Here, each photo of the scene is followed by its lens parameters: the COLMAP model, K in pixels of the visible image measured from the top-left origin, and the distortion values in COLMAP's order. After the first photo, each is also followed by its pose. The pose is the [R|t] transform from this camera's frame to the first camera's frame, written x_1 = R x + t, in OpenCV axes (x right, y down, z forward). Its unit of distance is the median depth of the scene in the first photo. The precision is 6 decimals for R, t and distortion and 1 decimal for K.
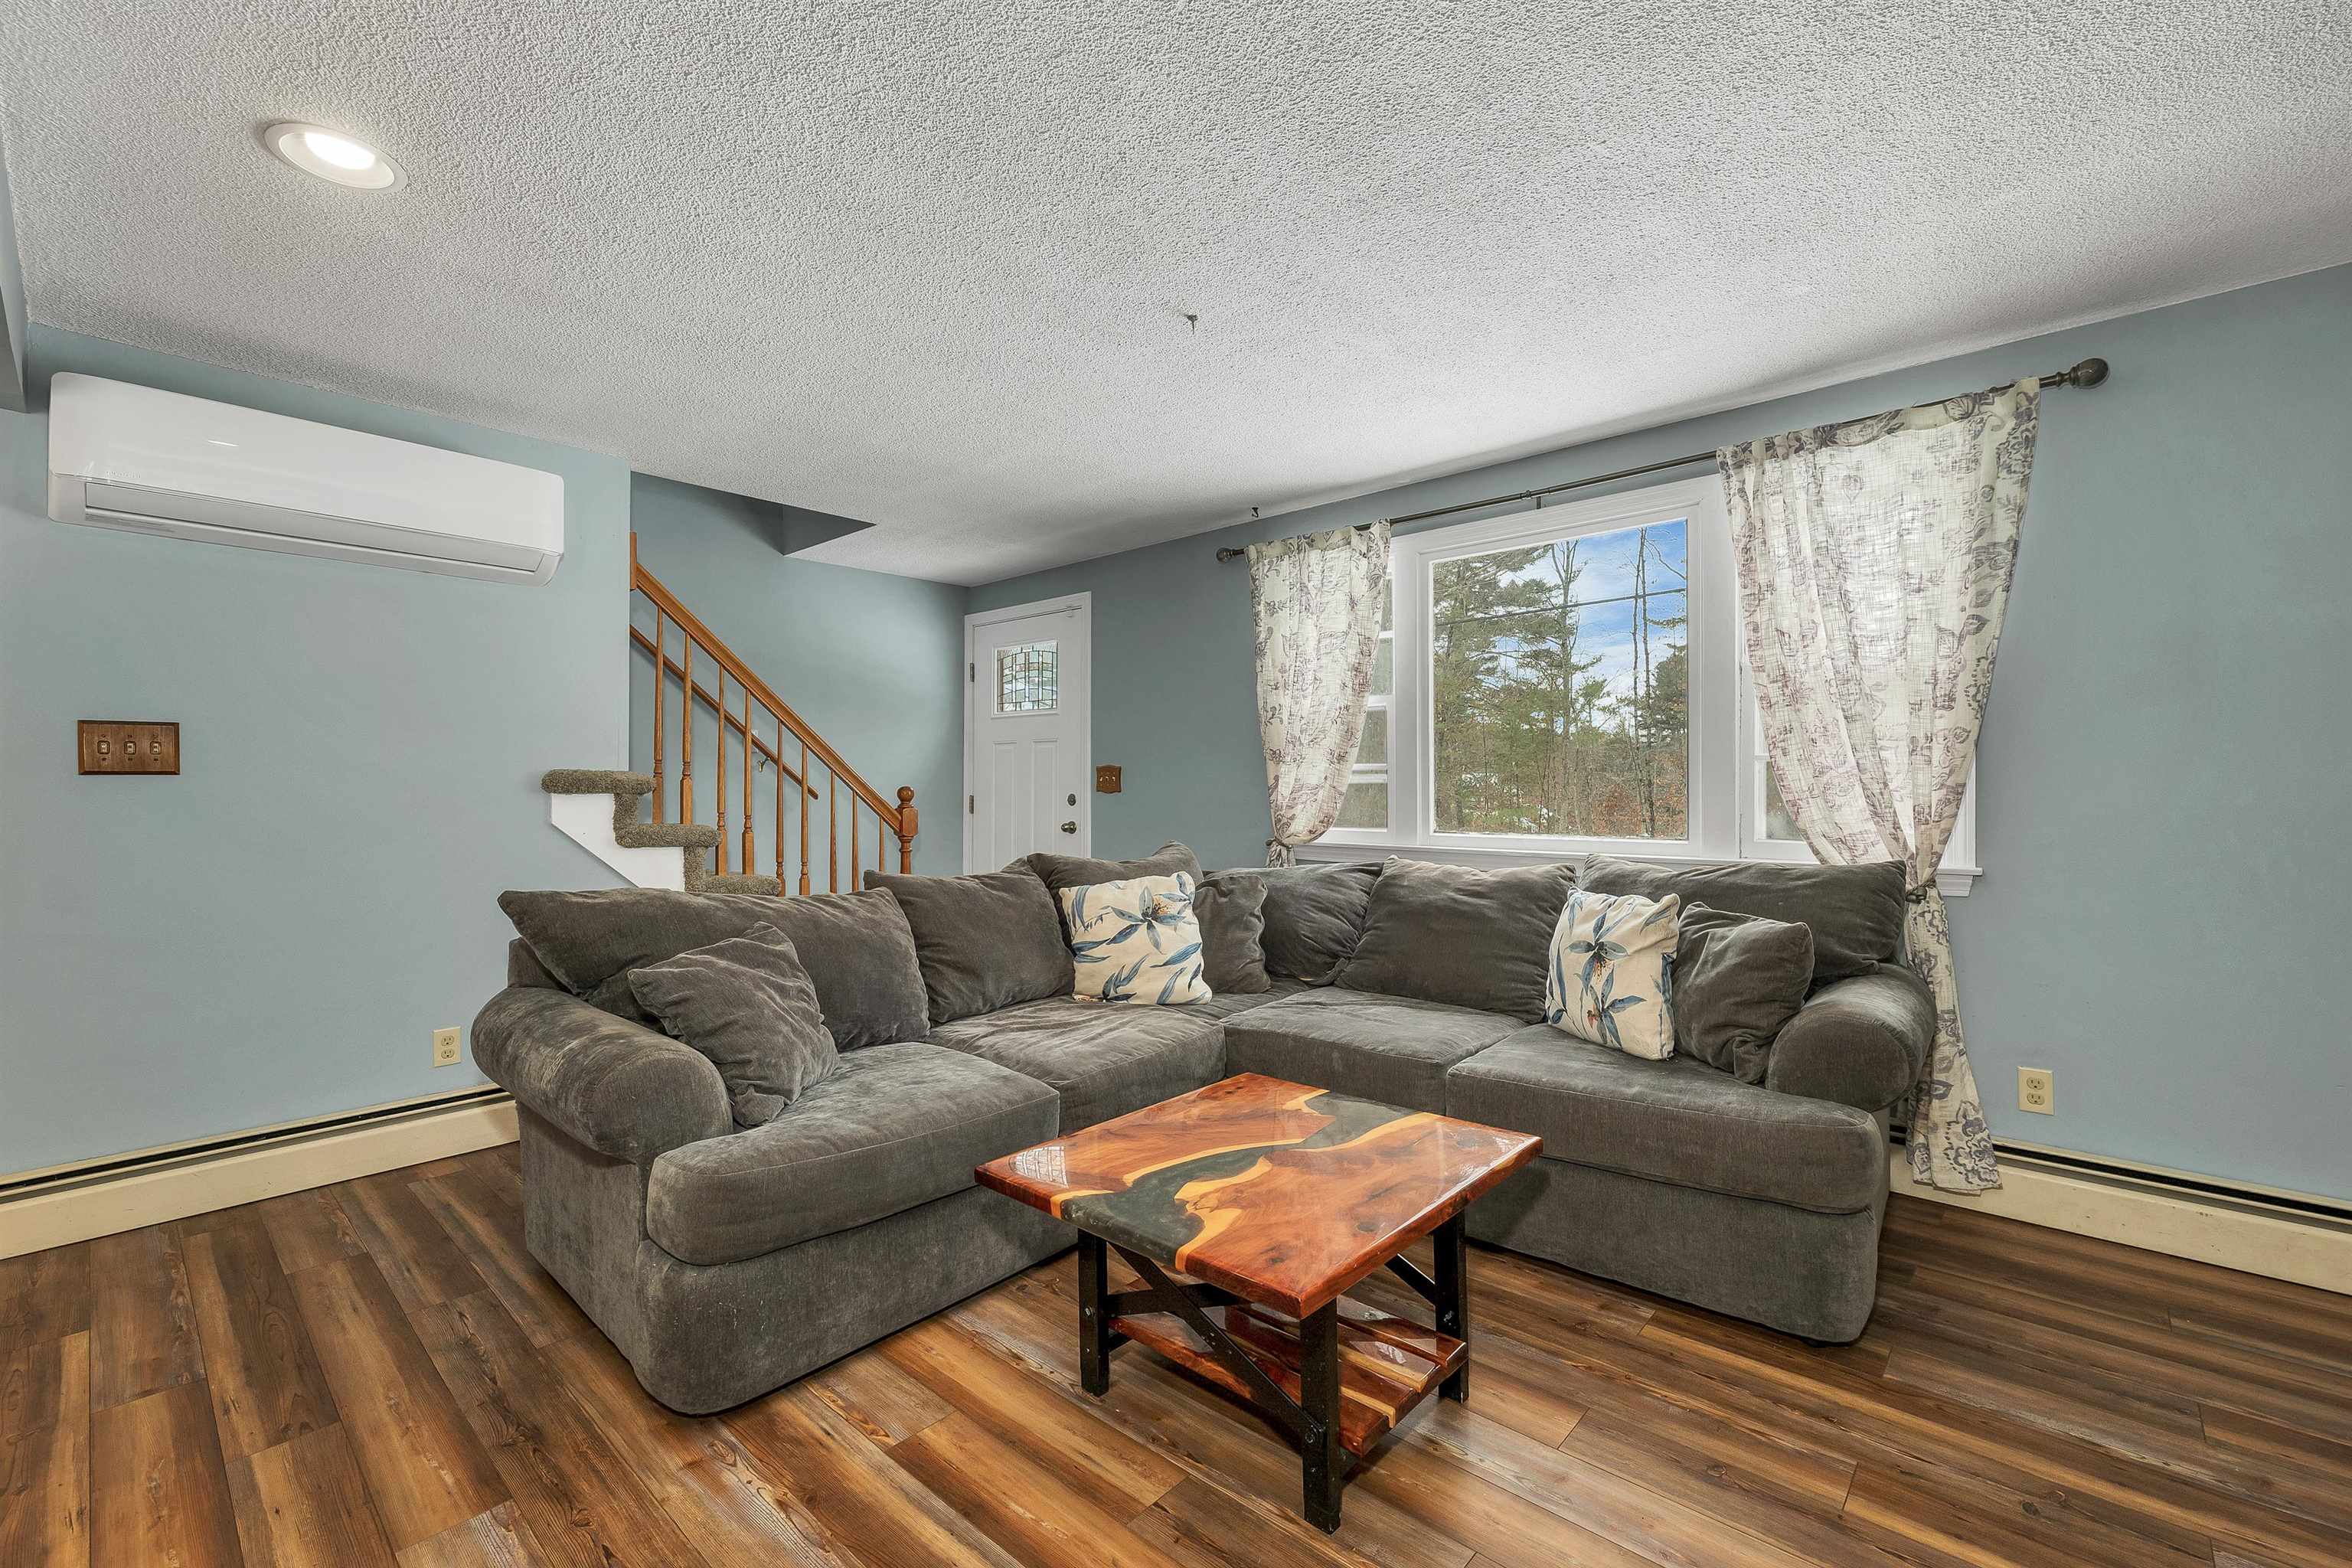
lens RADIAL K [[986.4, 0, 1136.4], [0, 986.4, 774.0], [0, 0, 1]] dist [0.000443, 0.000076]
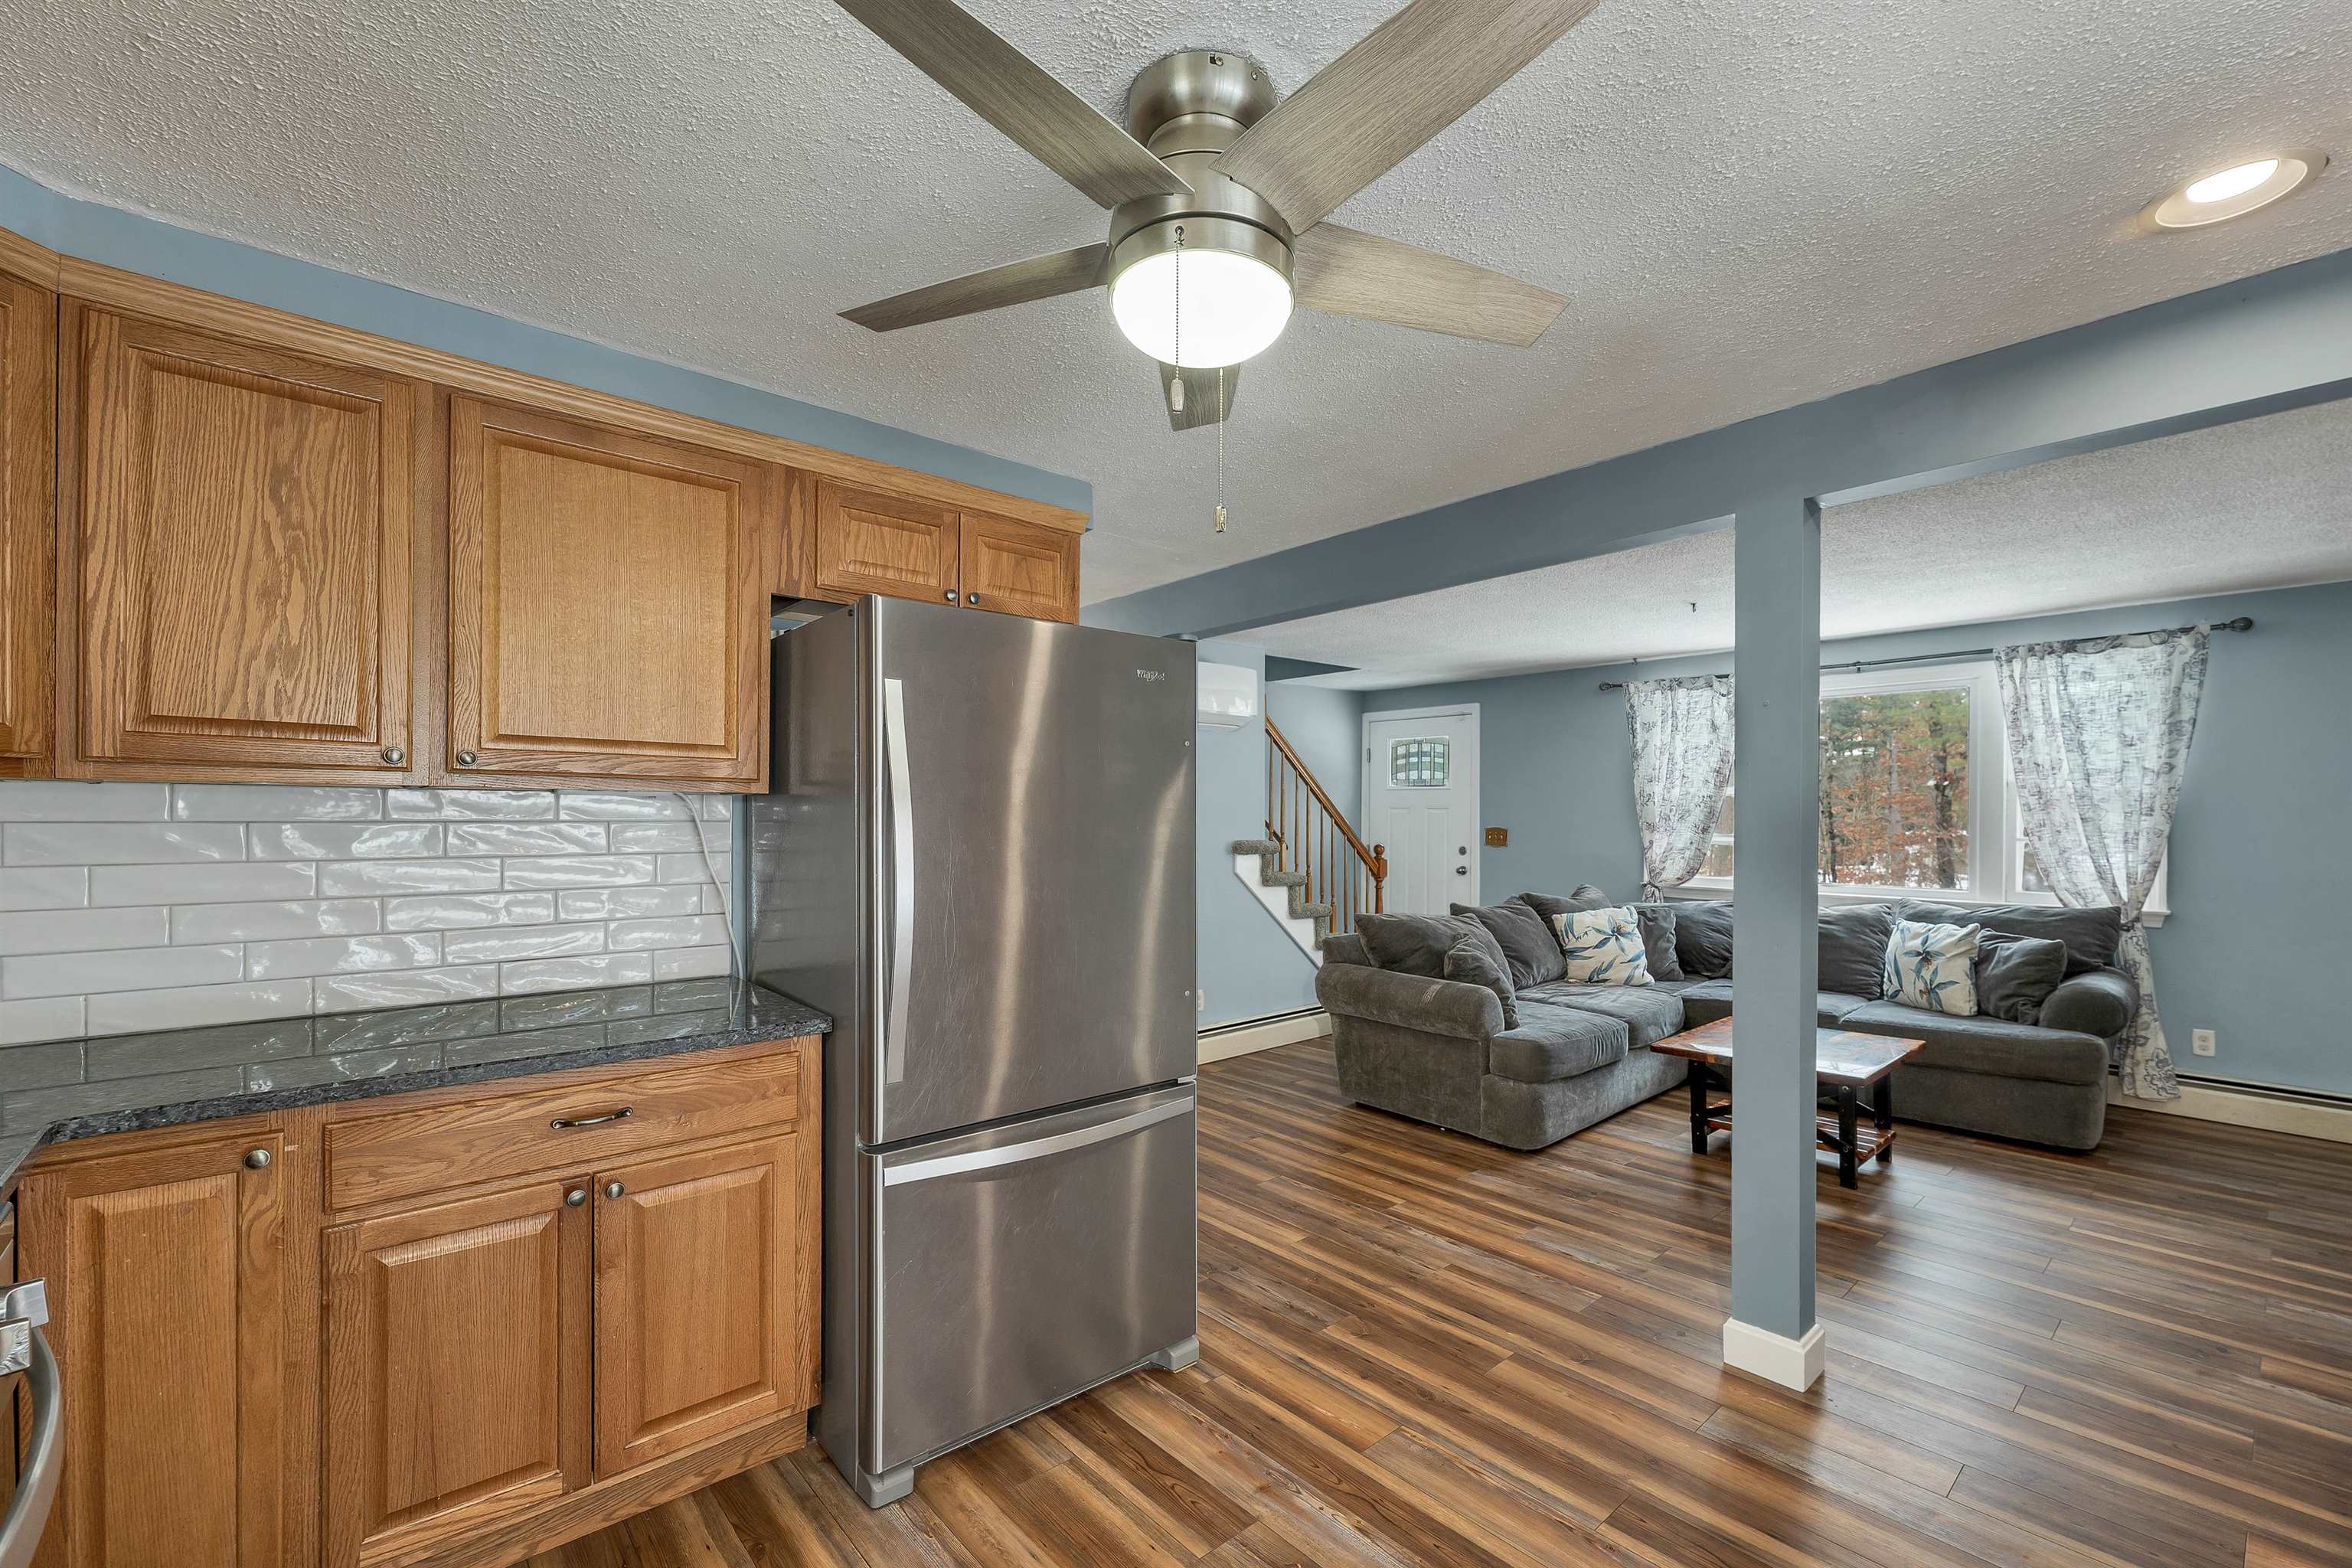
lens RADIAL K [[969.2, 0, 1178.7], [0, 969.2, 809.7], [0, 0, 1]] dist [0.003752, 0.000271]
pose [[0.994859, 0.002406, -0.101244, -0.635349], [-0.001369, 0.999946, 0.010305, -0.089240], [0.101263, -0.010113, 0.994808, -0.792107]]
